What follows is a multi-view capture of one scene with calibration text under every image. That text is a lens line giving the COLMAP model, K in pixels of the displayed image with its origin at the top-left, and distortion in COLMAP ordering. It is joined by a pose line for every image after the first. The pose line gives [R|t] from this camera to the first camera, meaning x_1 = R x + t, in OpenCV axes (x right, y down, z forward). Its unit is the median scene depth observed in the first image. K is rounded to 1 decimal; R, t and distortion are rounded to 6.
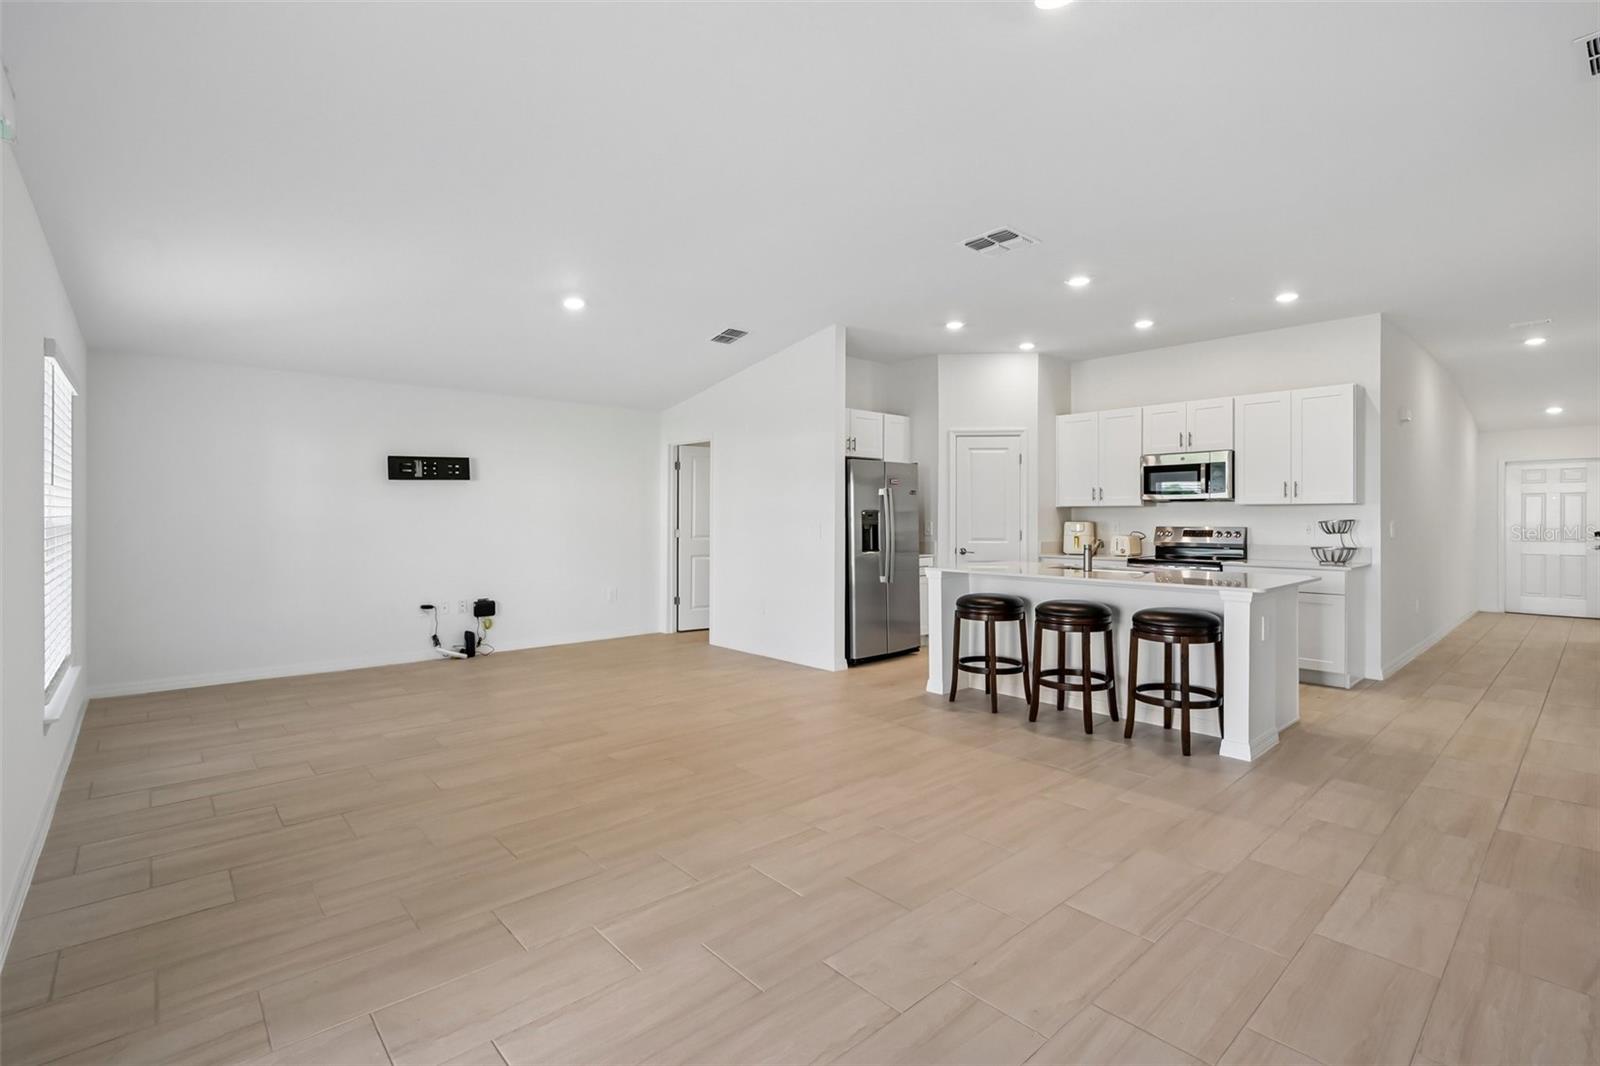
lens RADIAL K [[733.1, 0, 813.1], [0, 733.1, 514.0], [0, 0, 1]] dist [-0.015328, 0.005551]
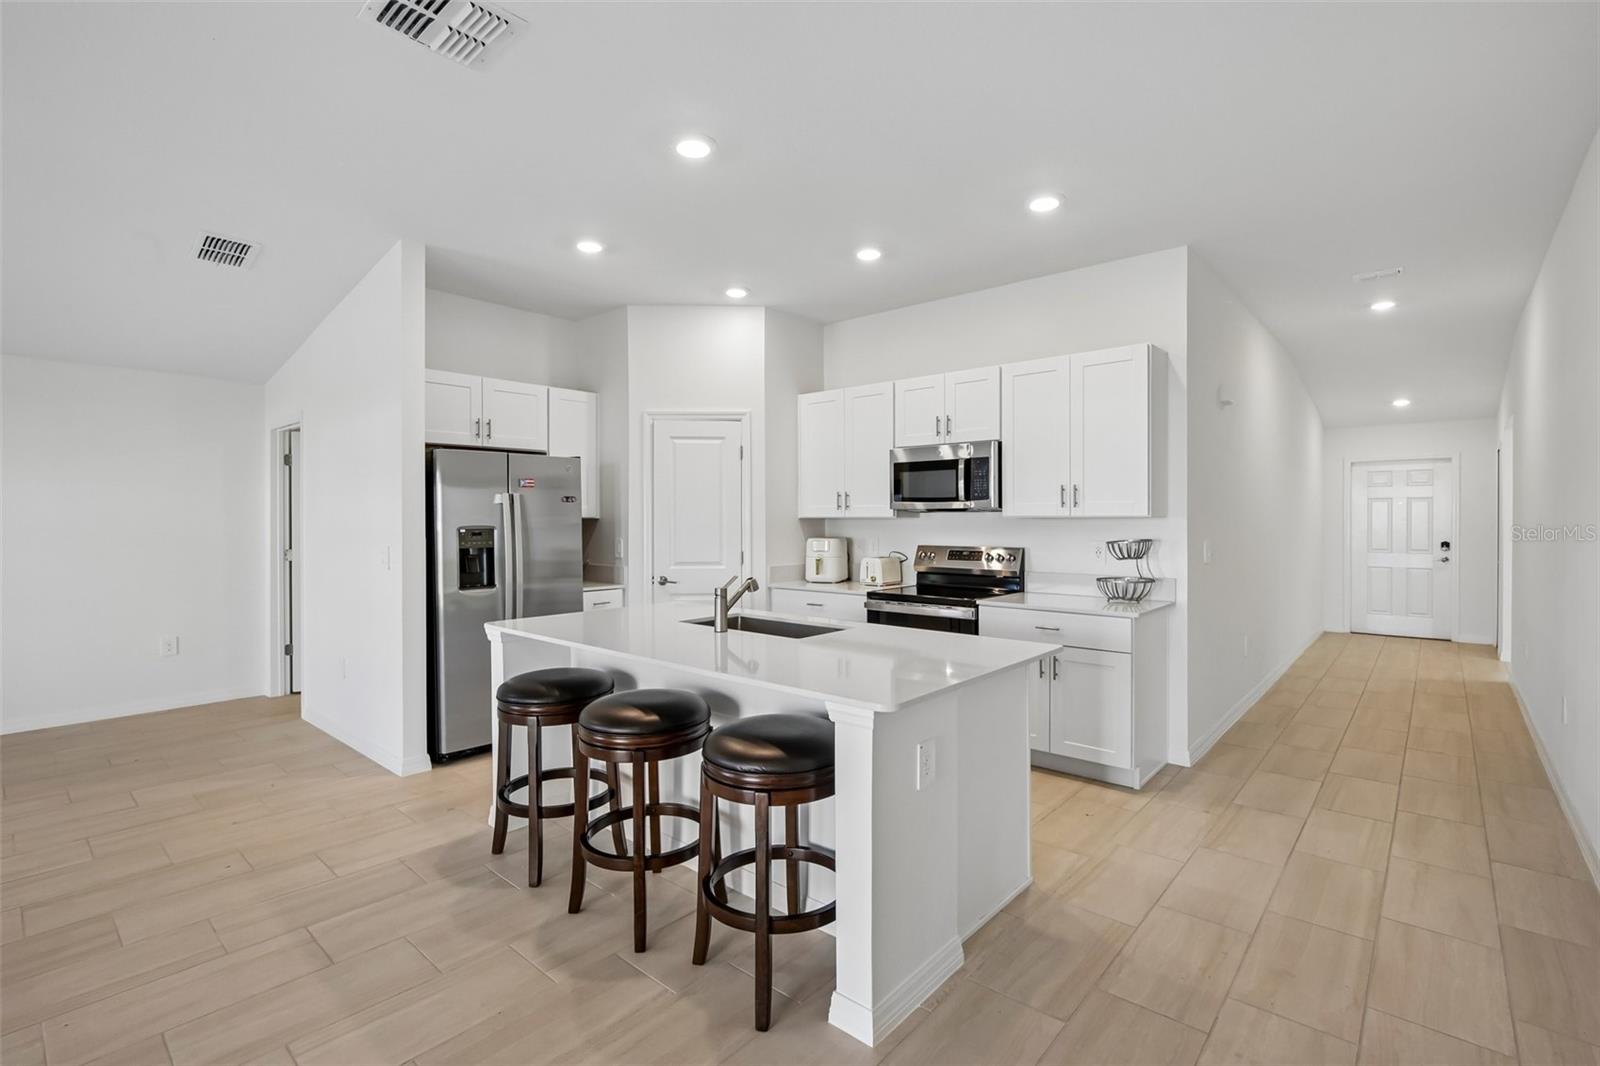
lens RADIAL K [[733.1, 0, 813.1], [0, 733.1, 514.0], [0, 0, 1]] dist [-0.015328, 0.005551]
pose [[0.992640, -0.002135, 0.121080, 0.296742], [0.002175, 0.999998, -0.000204, -0.015392], [-0.121080, 0.000466, 0.992643, 0.302551]]
